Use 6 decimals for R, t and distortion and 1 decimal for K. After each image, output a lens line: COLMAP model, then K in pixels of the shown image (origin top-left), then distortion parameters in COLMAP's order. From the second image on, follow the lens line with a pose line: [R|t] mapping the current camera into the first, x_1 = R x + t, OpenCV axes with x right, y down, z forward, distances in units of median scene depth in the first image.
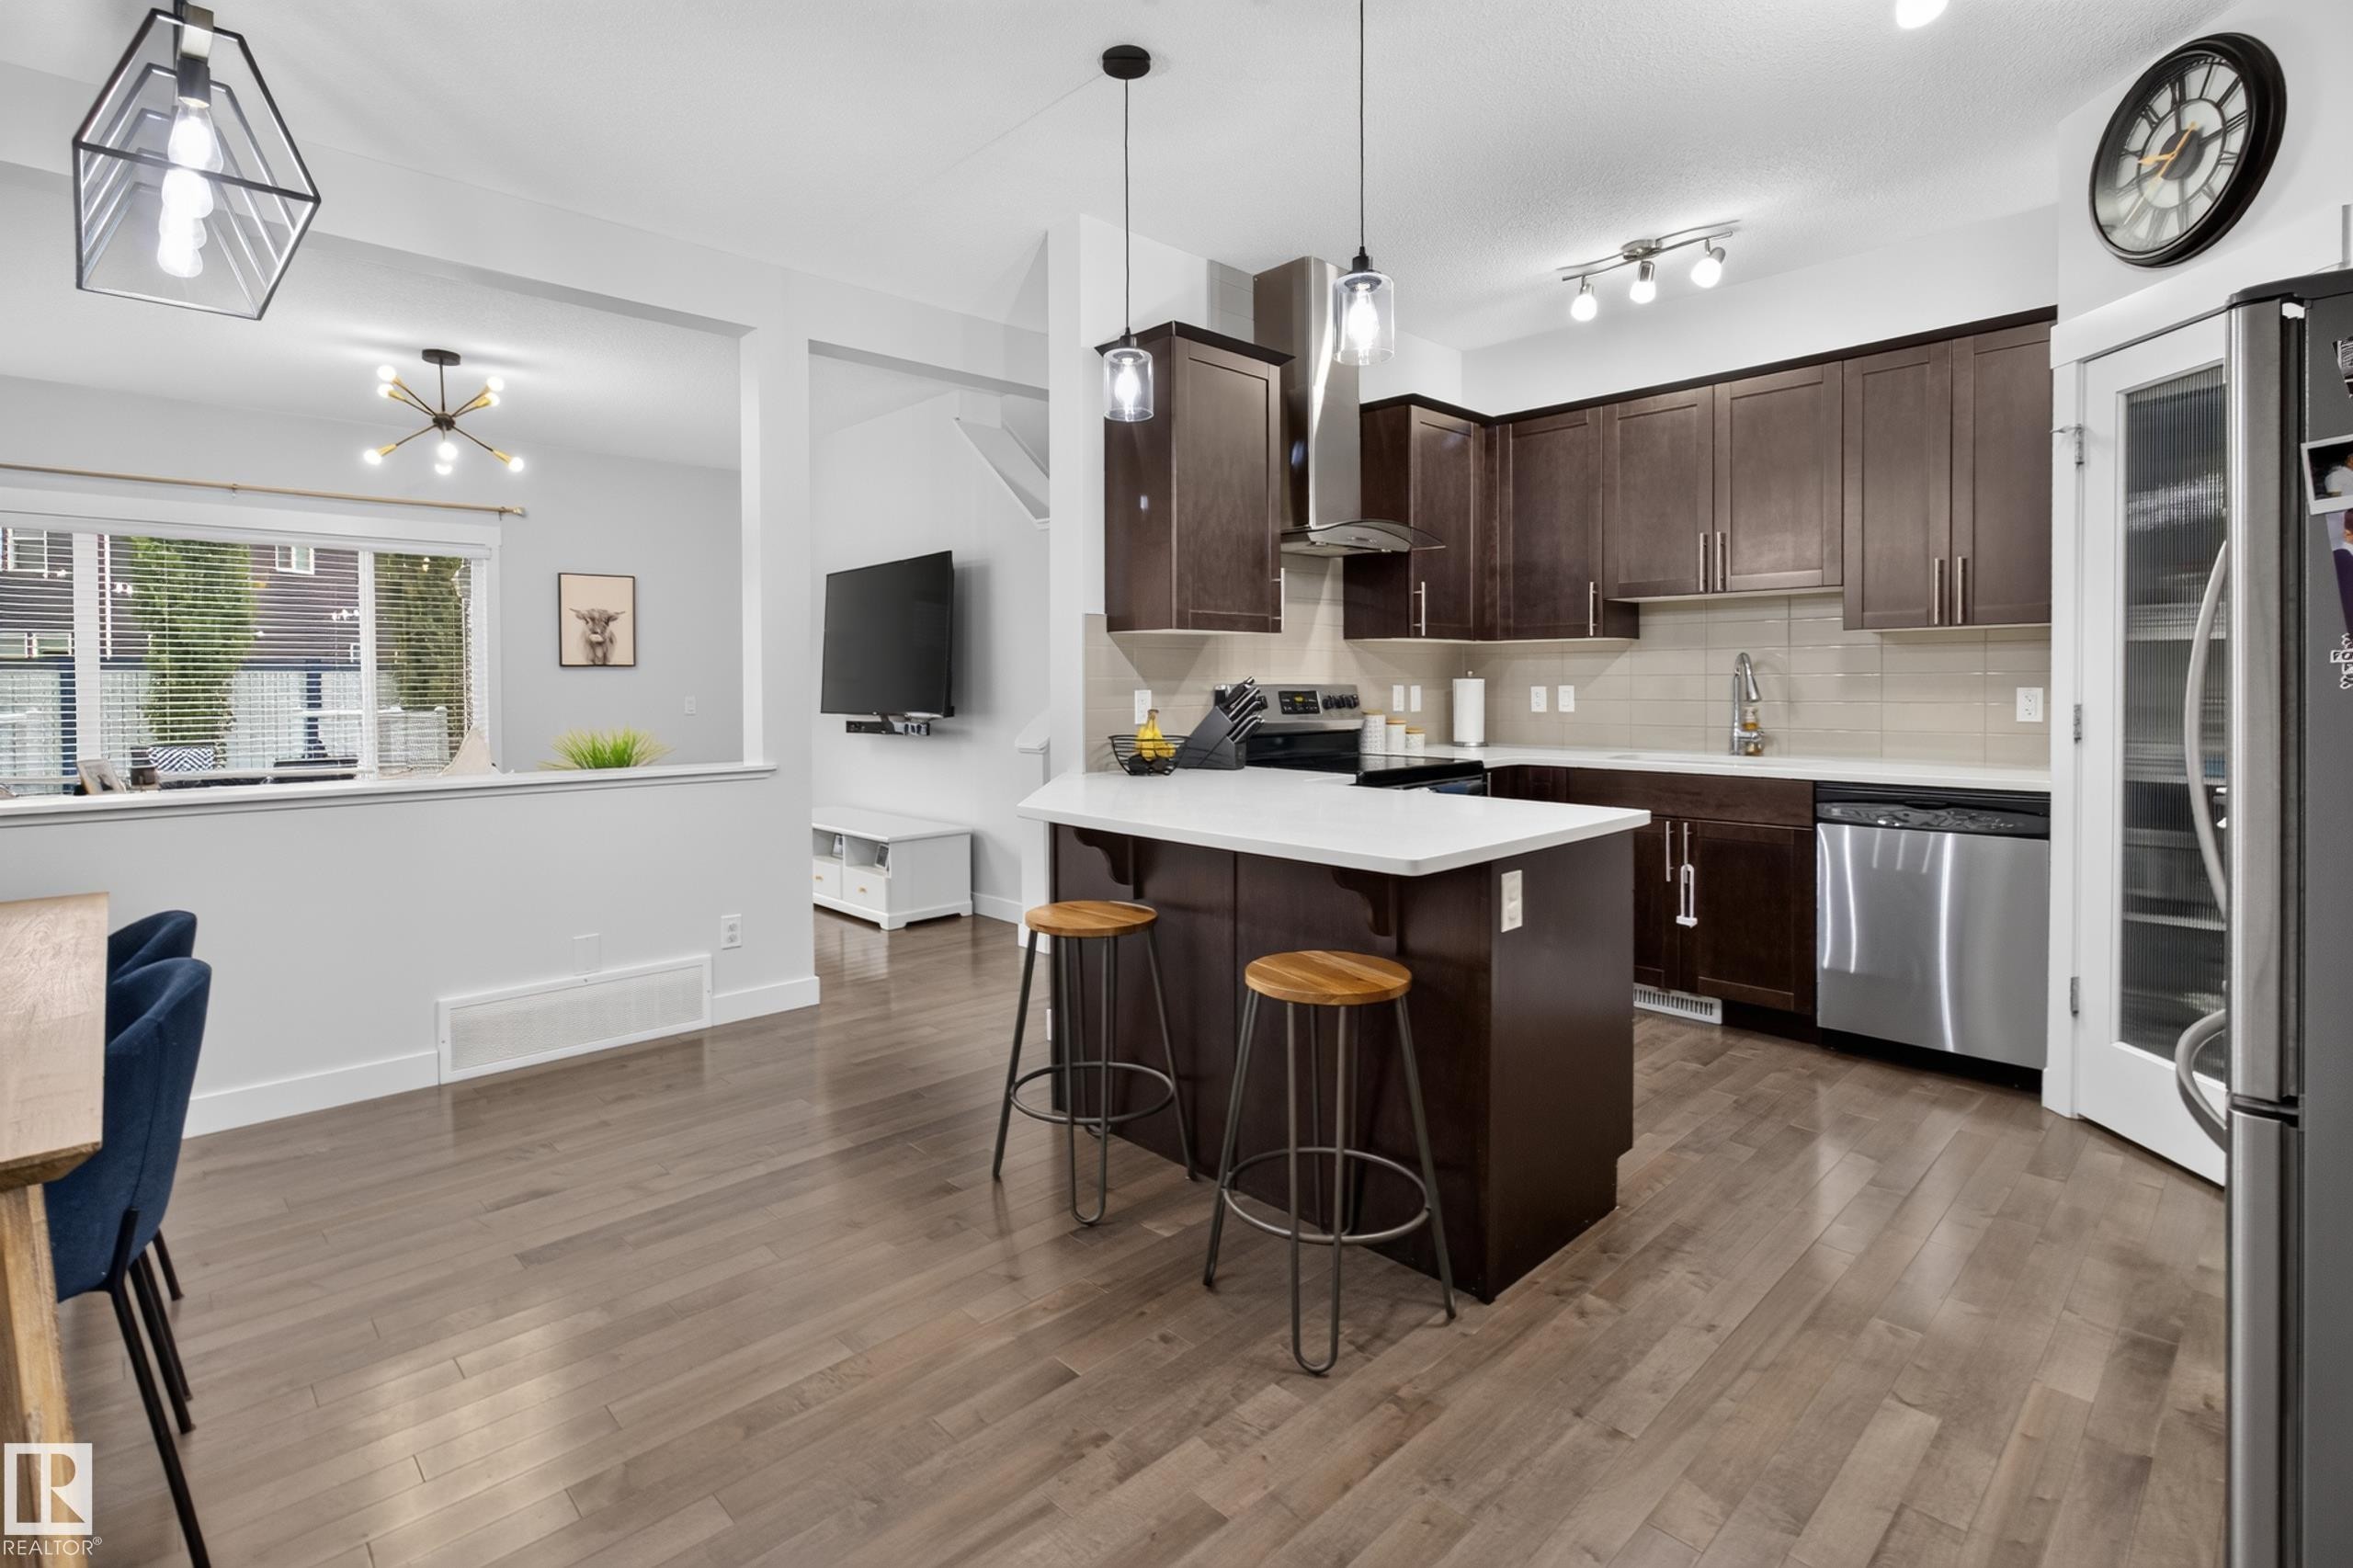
lens RADIAL K [[1115.4, 0, 1181.2], [0, 1115.4, 703.9], [0, 0, 1]] dist [-0.021534, 0.011190]
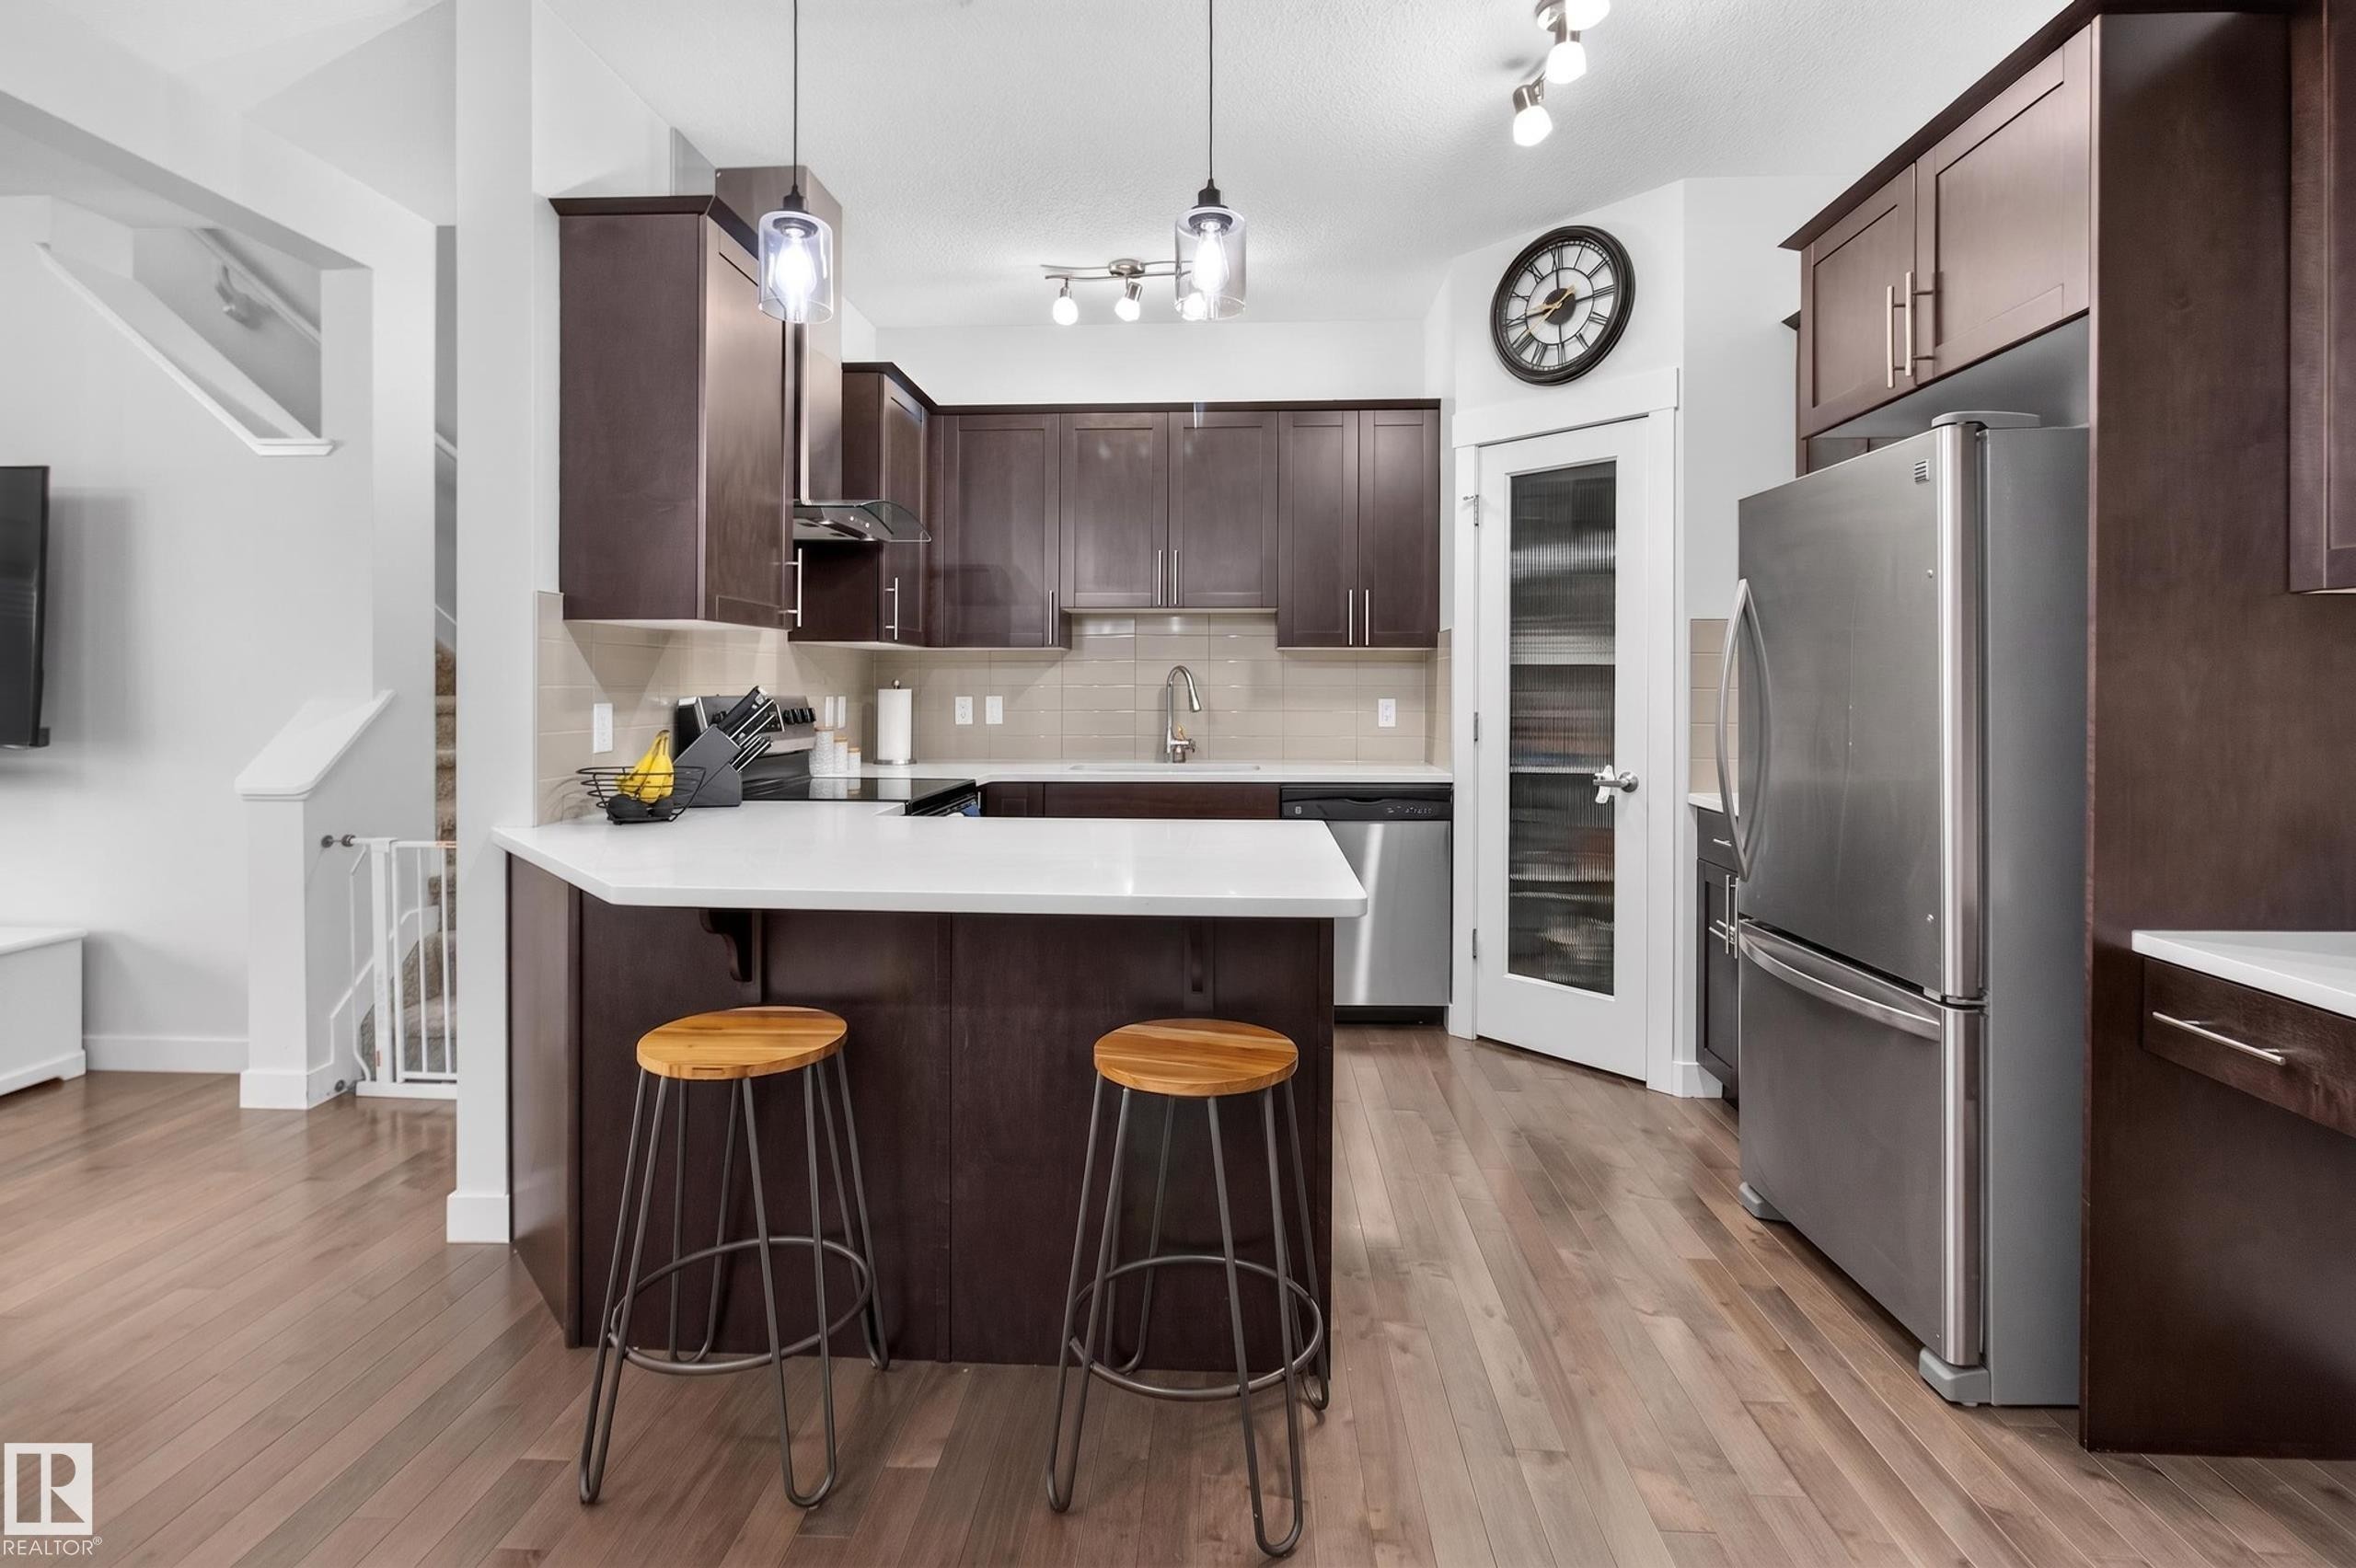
lens RADIAL K [[1116.8, 0, 1185.2], [0, 1116.8, 694.2], [0, 0, 1]] dist [-0.021534, 0.011190]
pose [[0.728371, 0.004146, 0.685171, -0.244909], [0.007139, 0.999881, -0.013640, -0.005508], [-0.685146, 0.014826, 0.728255, 0.227372]]
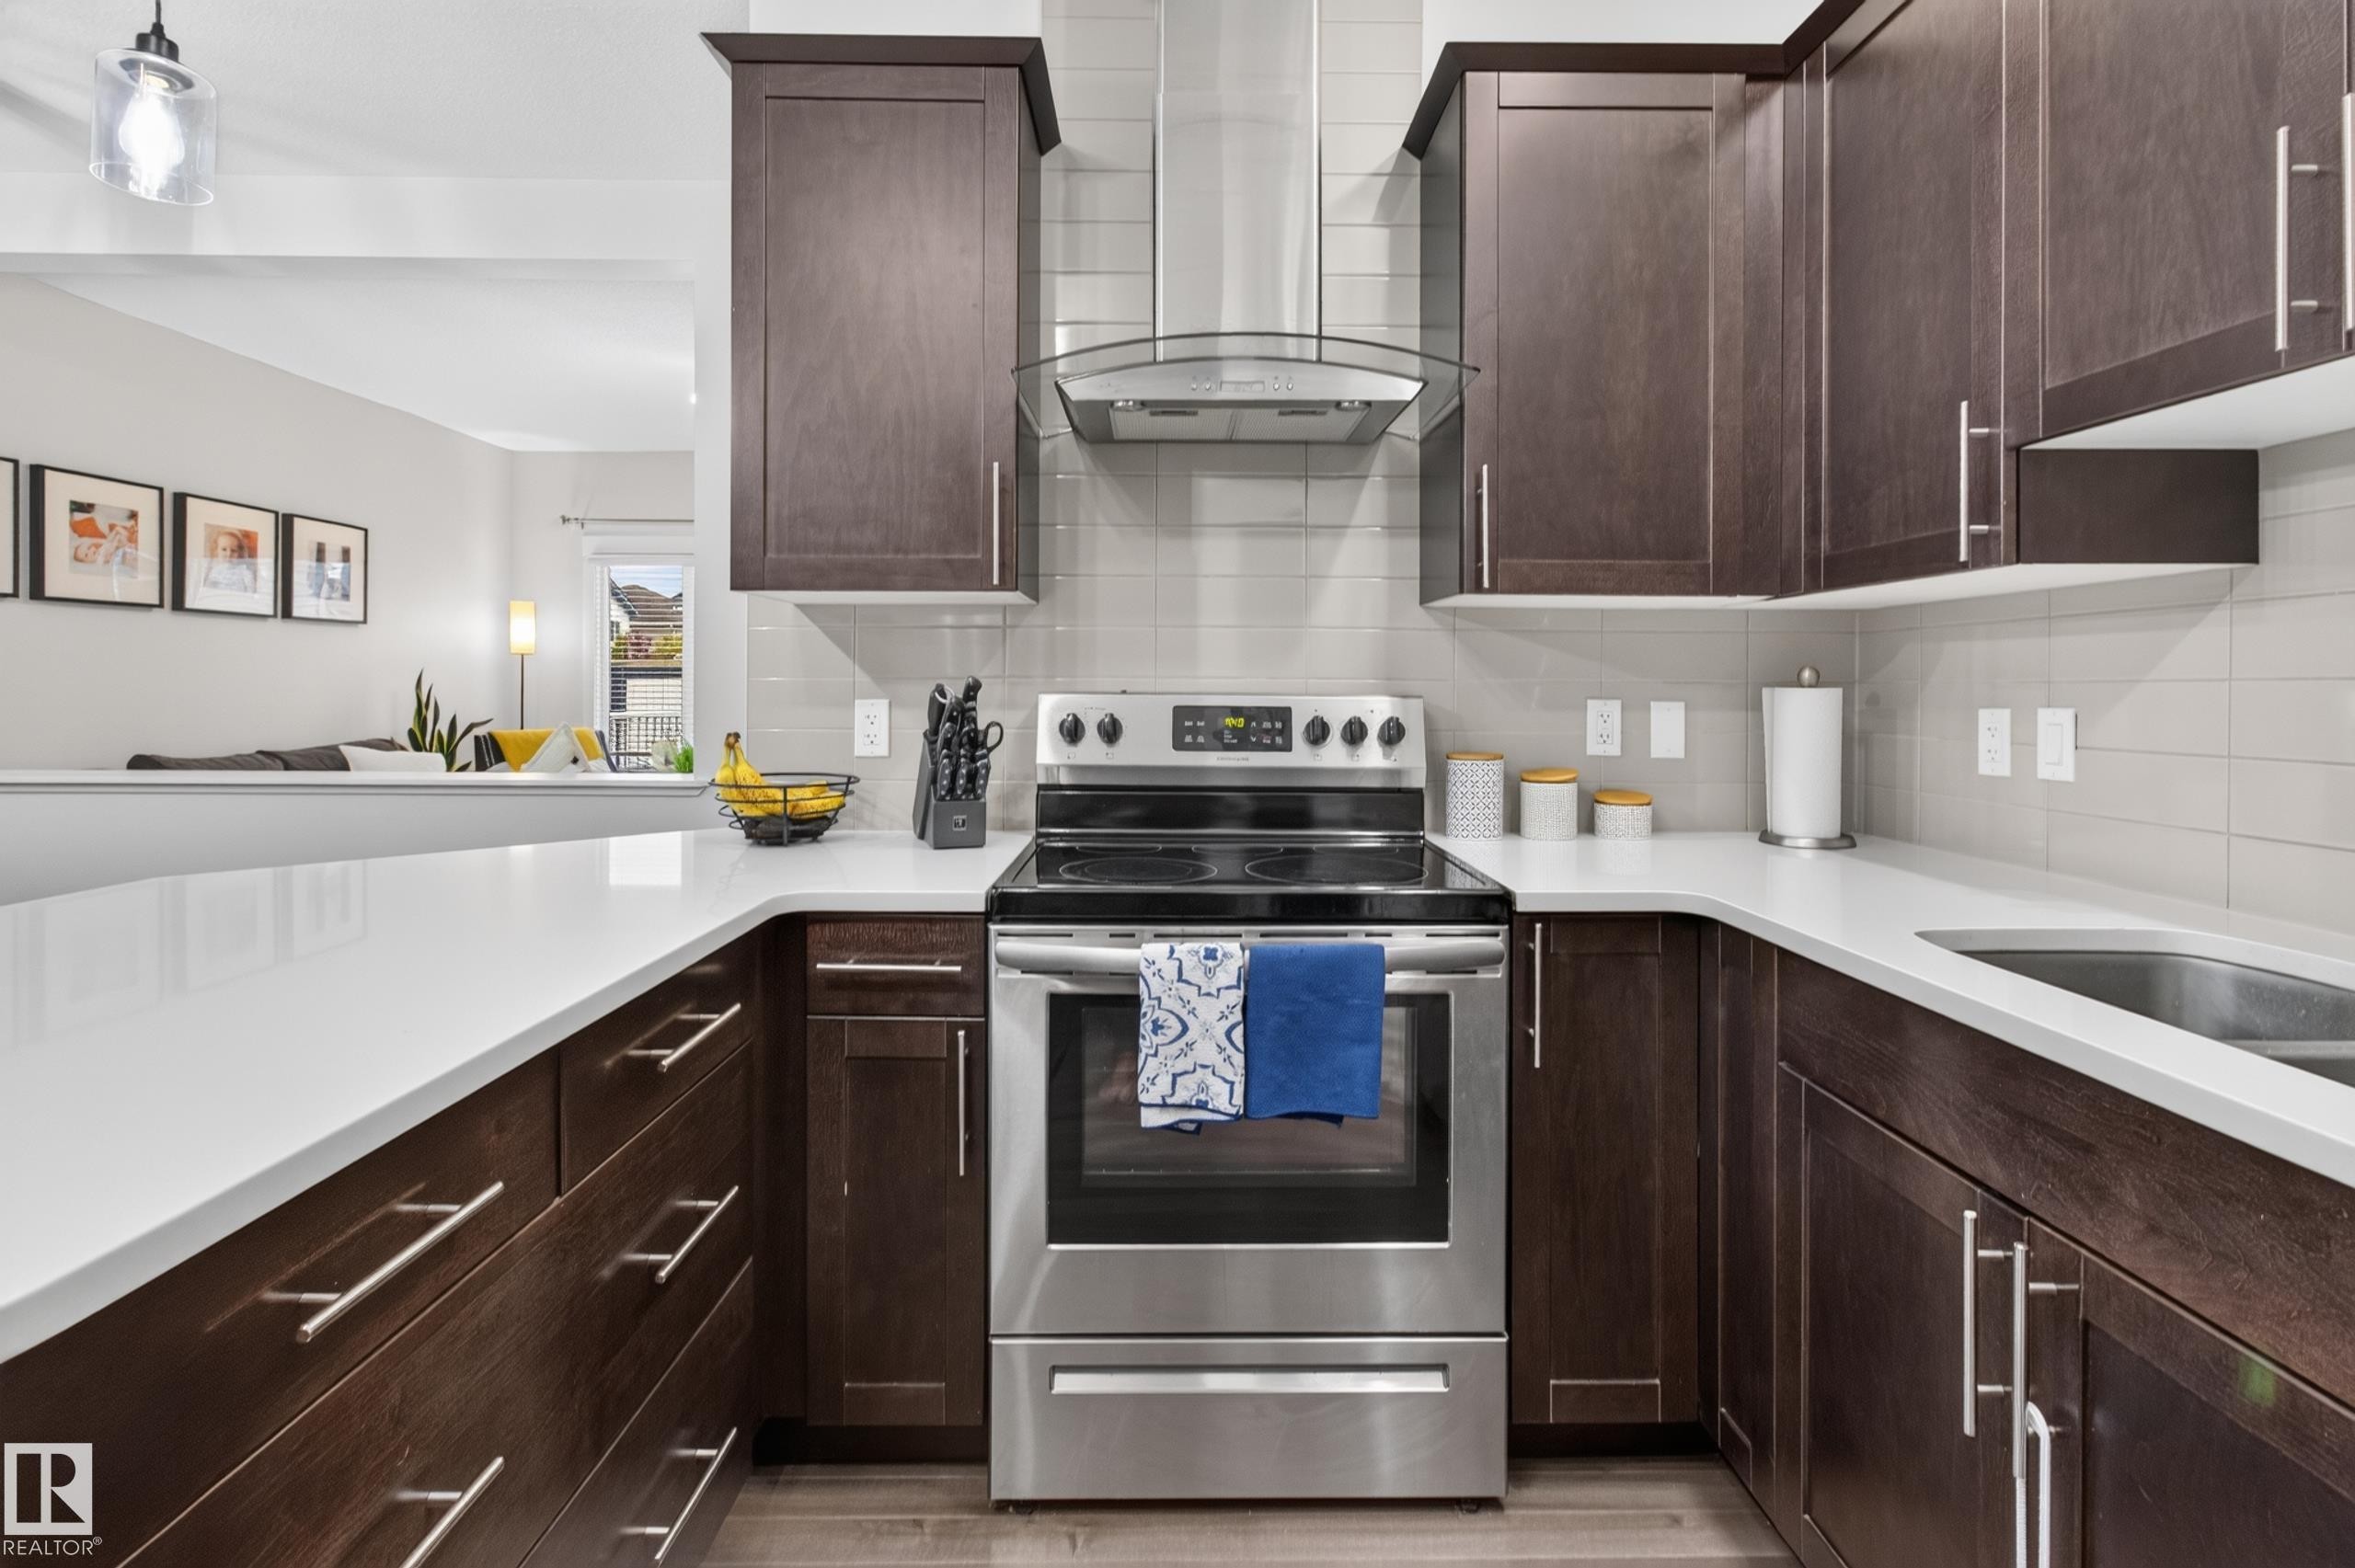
lens RADIAL K [[1116.2, 0, 1187.7], [0, 1116.2, 696.7], [0, 0, 1]] dist [-0.021534, 0.011190]
pose [[0.729415, 0.014848, -0.683911, 0.483318], [-0.024726, 0.999683, -0.004669, -0.014439], [0.683625, 0.020316, 0.729551, 0.671409]]
